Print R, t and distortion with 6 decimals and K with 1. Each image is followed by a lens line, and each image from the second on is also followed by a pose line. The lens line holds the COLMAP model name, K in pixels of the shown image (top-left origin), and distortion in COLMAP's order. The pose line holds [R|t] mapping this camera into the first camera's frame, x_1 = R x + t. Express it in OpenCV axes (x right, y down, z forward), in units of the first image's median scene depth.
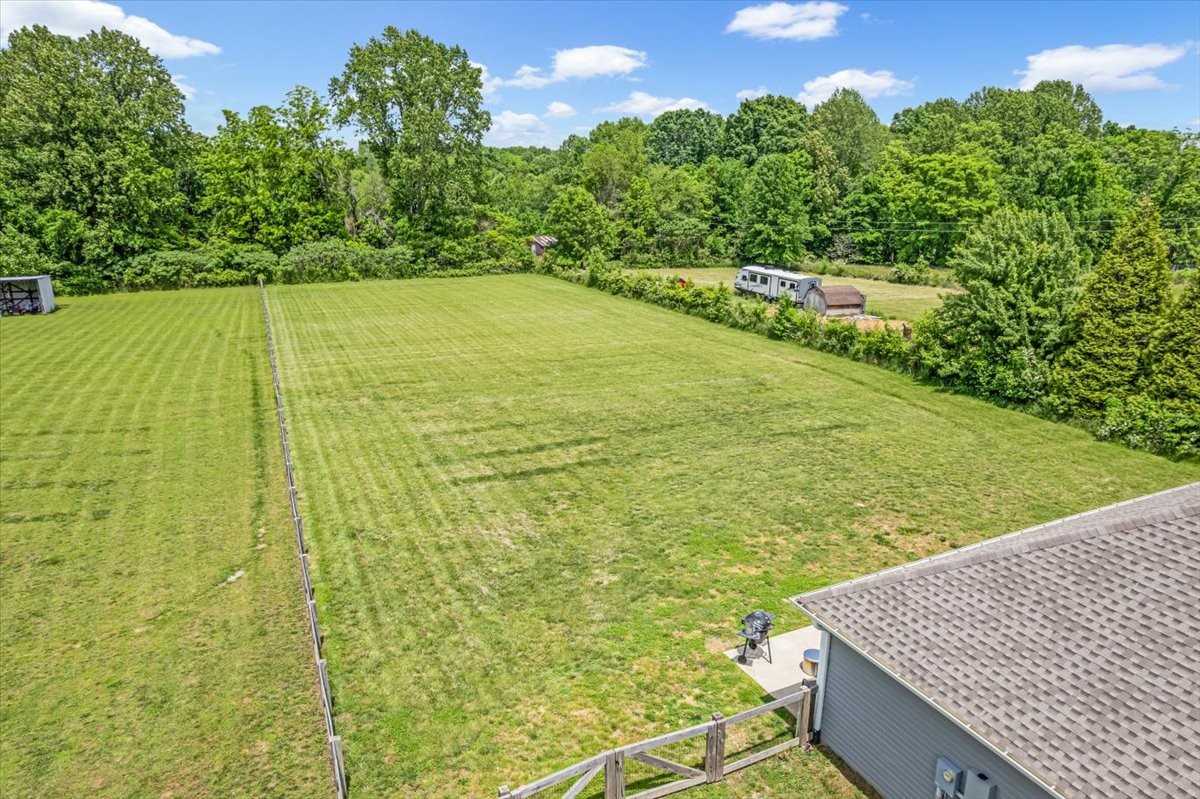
lens RADIAL K [[765.3, 0, 601.0], [0, 765.3, 404.2], [0, 0, 1]] dist [-0.071403, 0.073554]
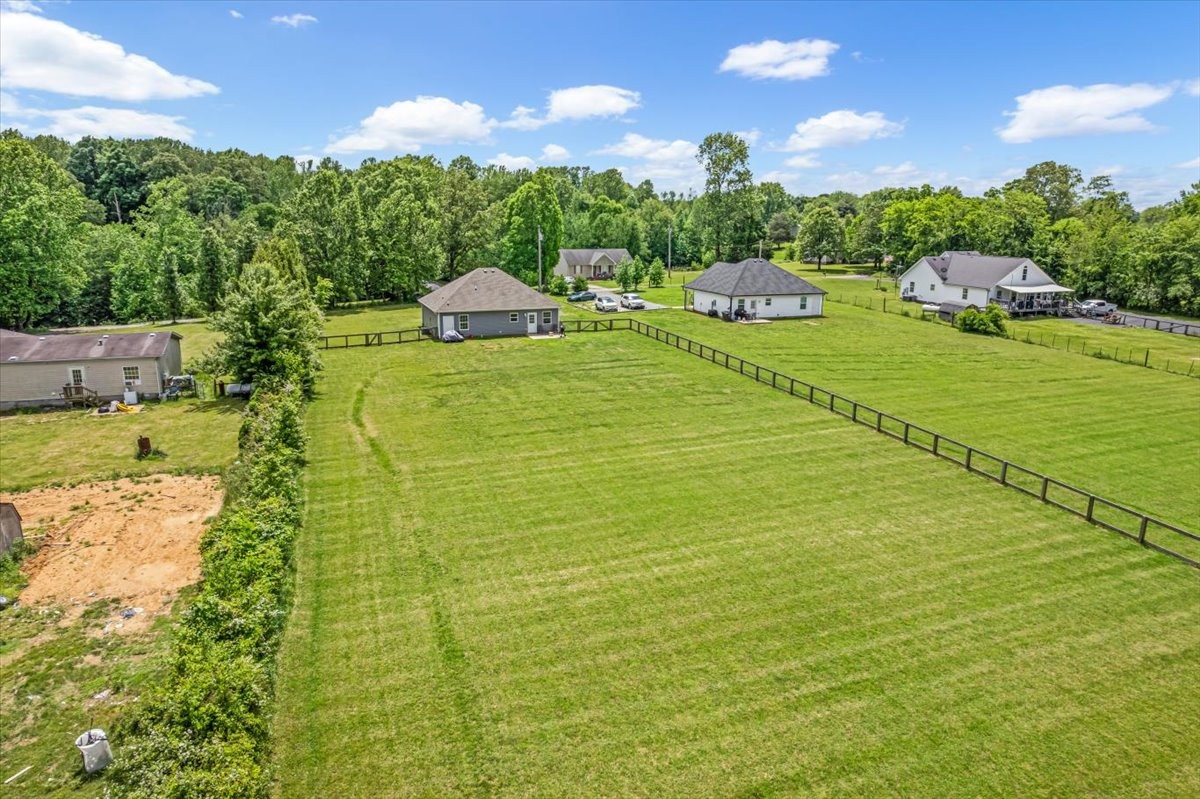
lens RADIAL K [[765.3, 0, 601.0], [0, 765.3, 404.2], [0, 0, 1]] dist [-0.071403, 0.073554]
pose [[-0.996548, -0.033558, 0.075937, -0.190466], [0.010238, 0.858013, 0.513526, -0.807273], [-0.082388, 0.512530, -0.854707, 2.461766]]
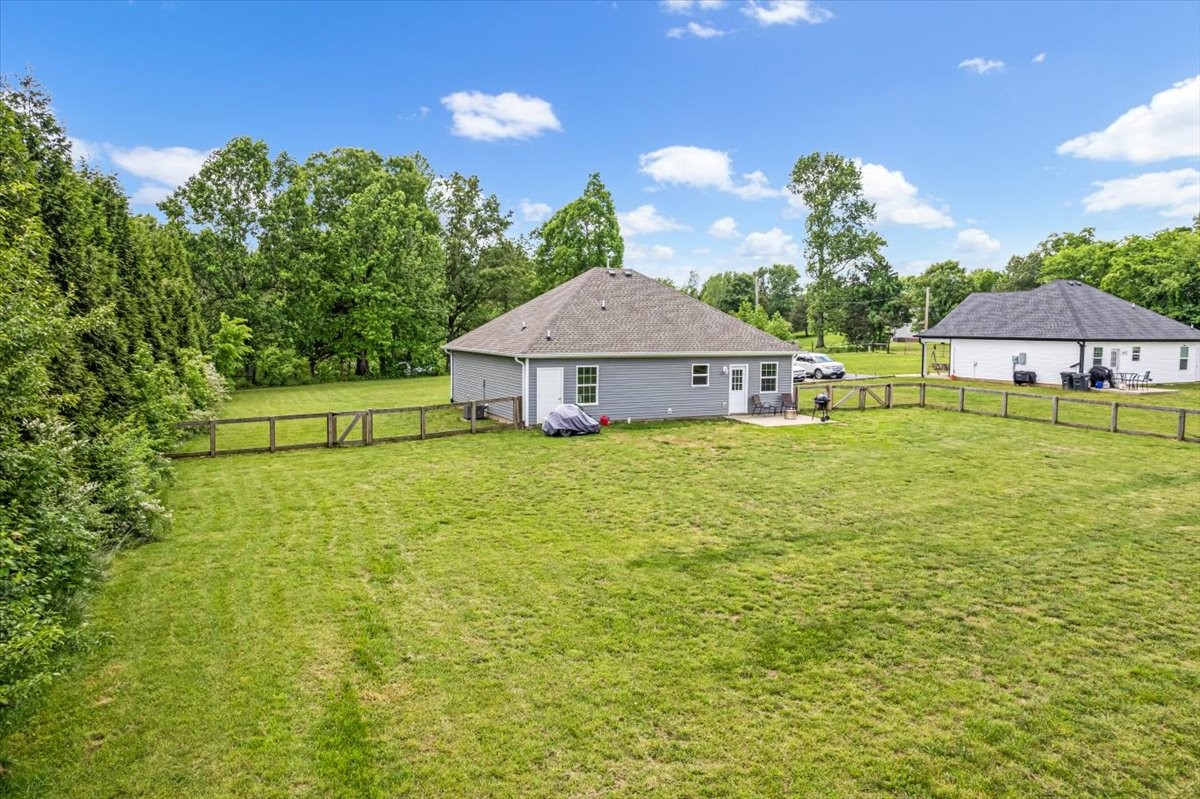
lens RADIAL K [[765.3, 0, 601.0], [0, 765.3, 404.2], [0, 0, 1]] dist [-0.071403, 0.073554]
pose [[-0.999914, -0.013126, 0.000125, 0.353526], [-0.012069, 0.923016, 0.384573, -0.202444], [-0.005163, 0.384538, -0.923095, 1.306566]]
